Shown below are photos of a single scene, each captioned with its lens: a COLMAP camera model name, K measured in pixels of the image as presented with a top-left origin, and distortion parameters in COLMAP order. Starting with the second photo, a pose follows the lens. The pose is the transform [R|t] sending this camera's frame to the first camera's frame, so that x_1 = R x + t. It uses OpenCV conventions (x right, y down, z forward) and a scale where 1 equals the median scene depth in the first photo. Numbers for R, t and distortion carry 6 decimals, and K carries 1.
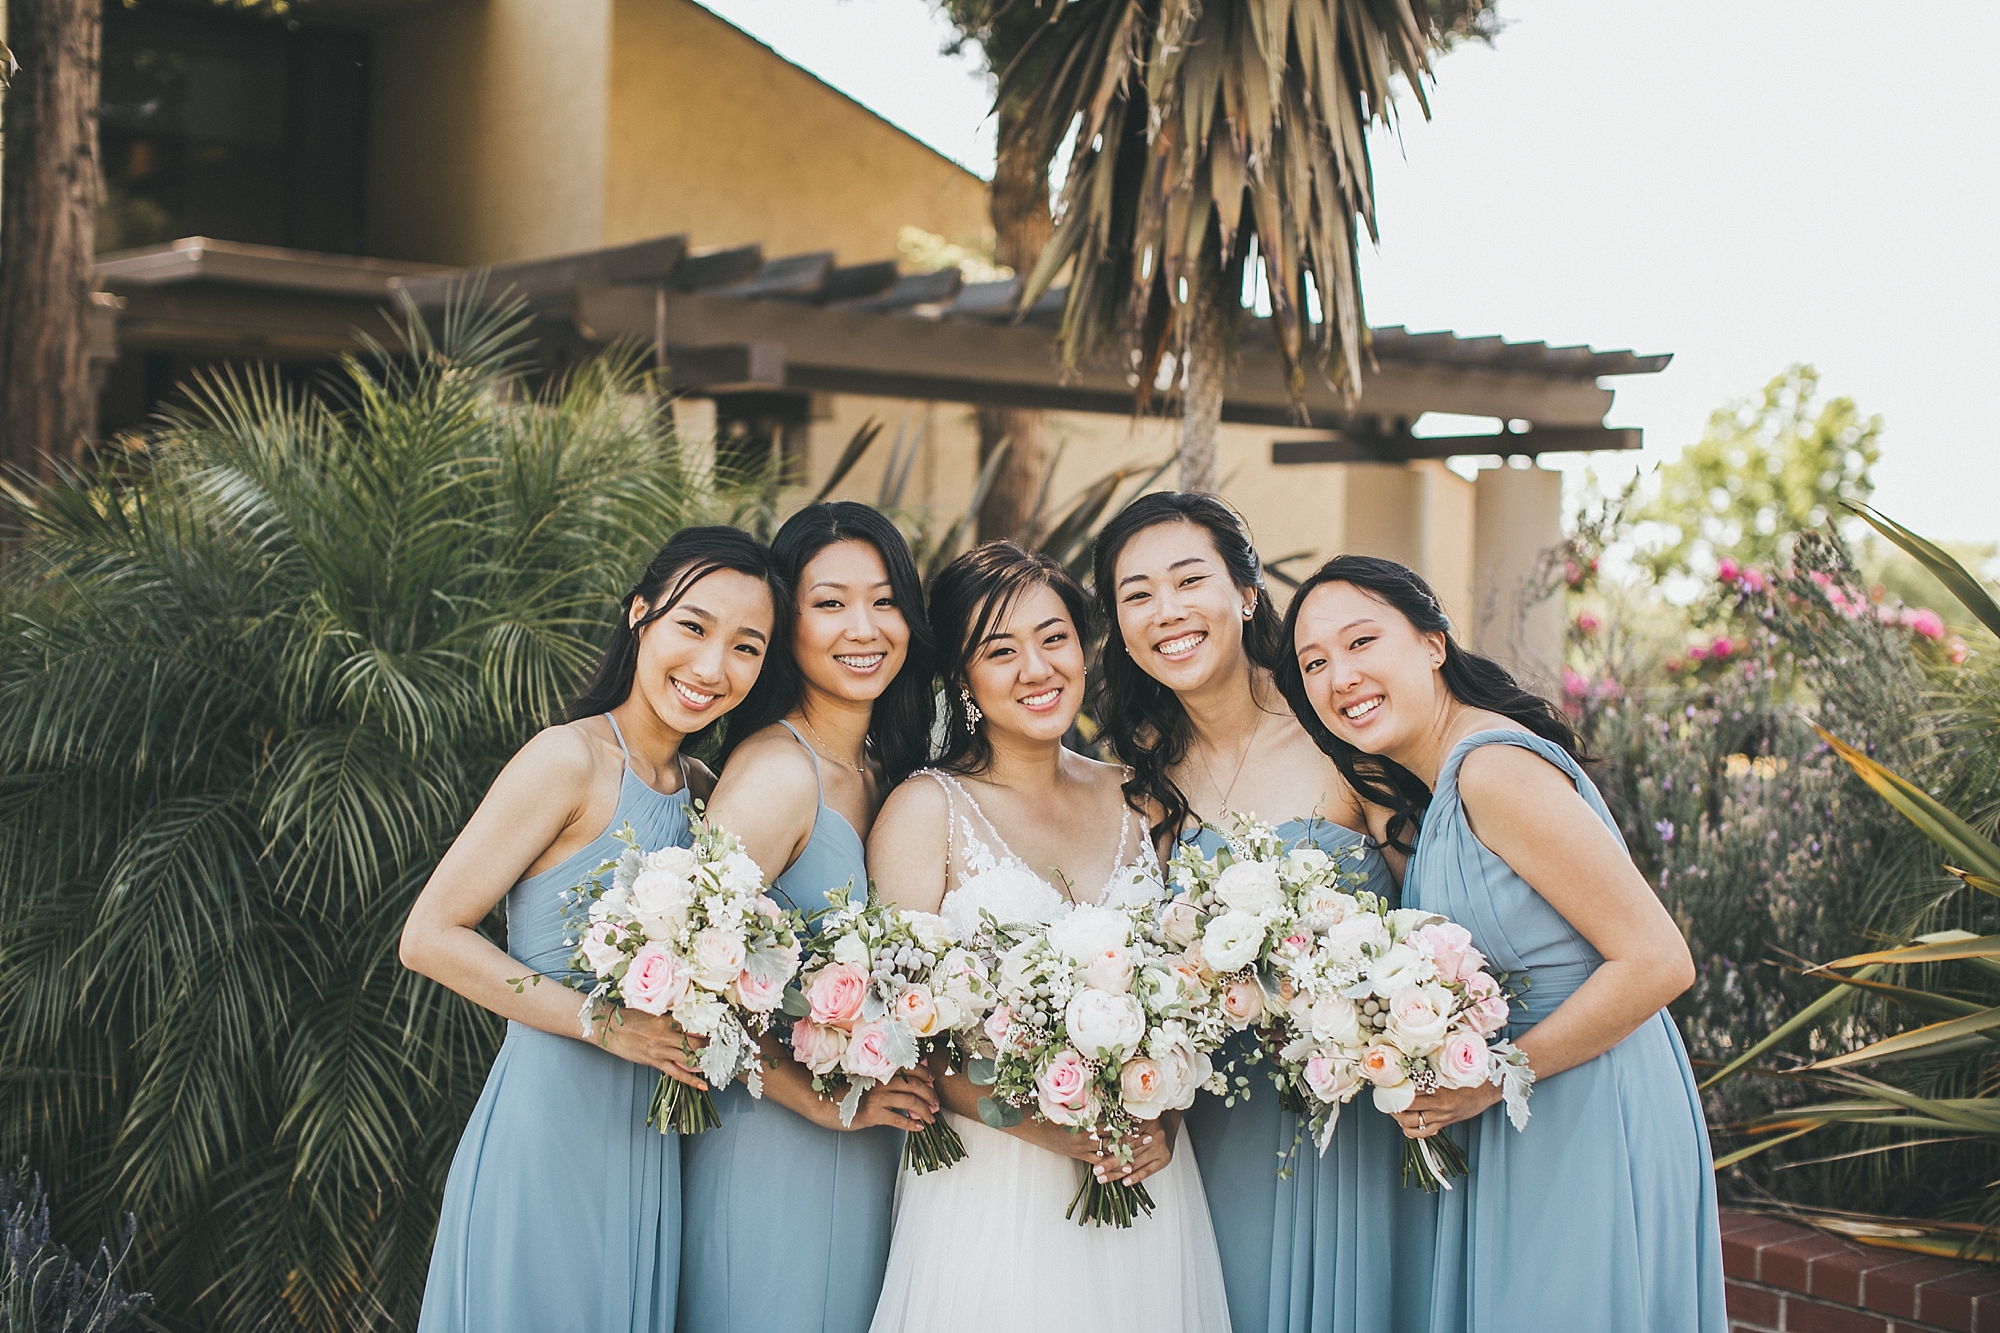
lens RADIAL K [[2903.4, 0, 1000.0], [0, 2903.4, 666.5], [0, 0, 1]] dist [0.015722, 0.002543]
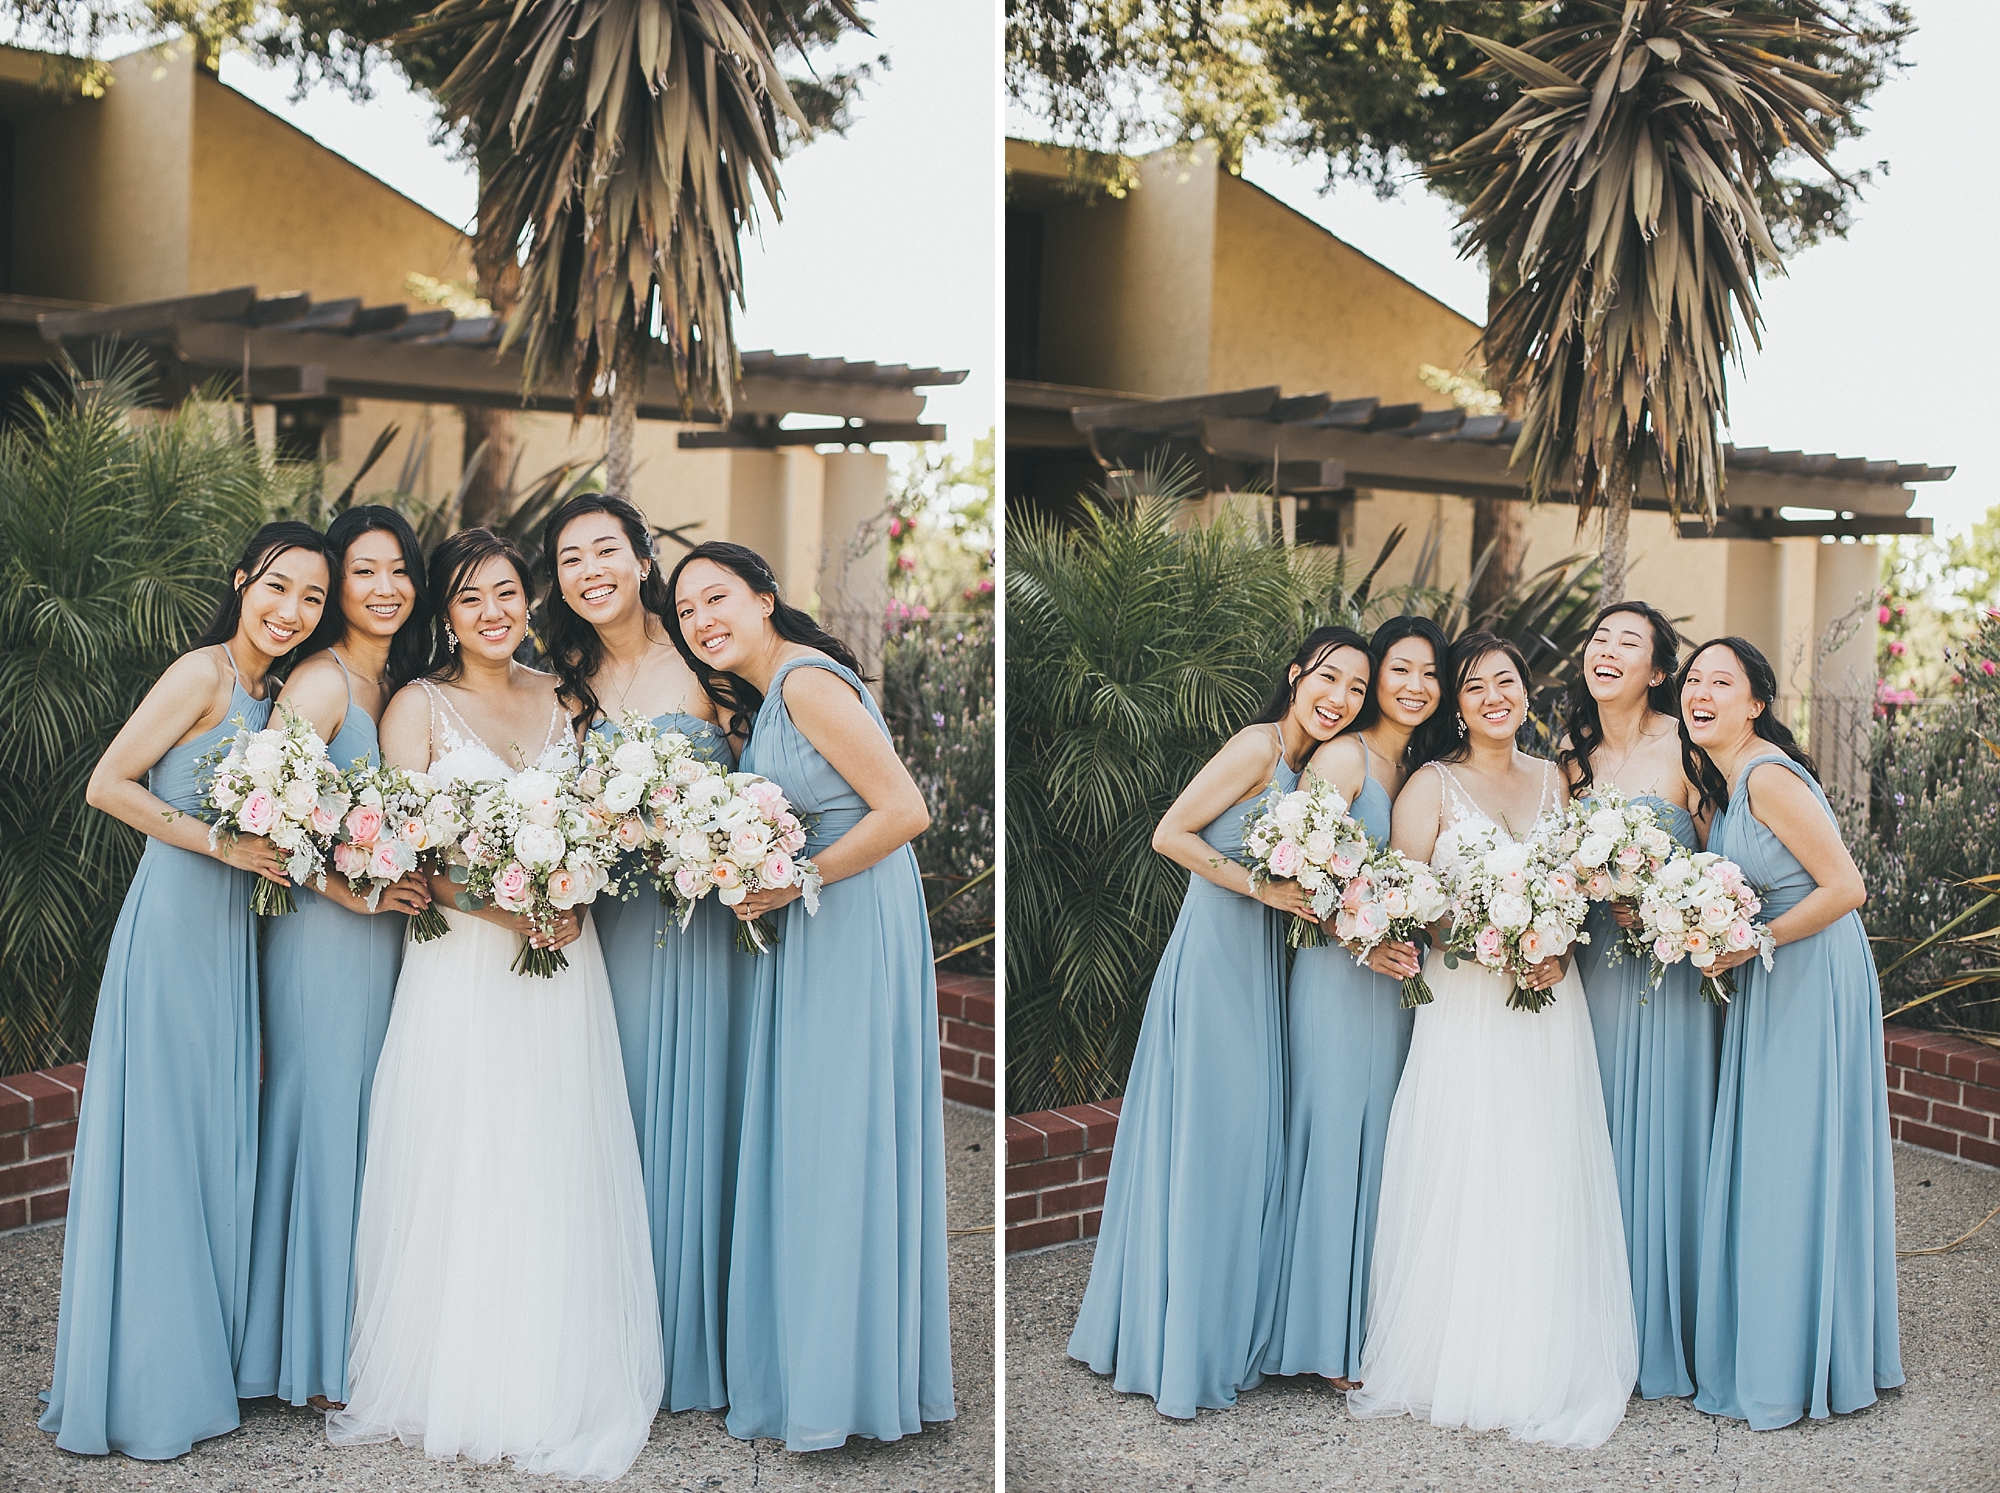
lens RADIAL K [[2820.5, 0, 1000.0], [0, 2820.5, 746.5], [0, 0, 1]] dist [-0.078917, -0.078257]
pose [[0.982356, 0.011338, 0.186677, -0.004238], [-0.025924, 0.996780, 0.075881, -0.046297], [-0.185215, -0.079382, 0.979487, -0.473097]]
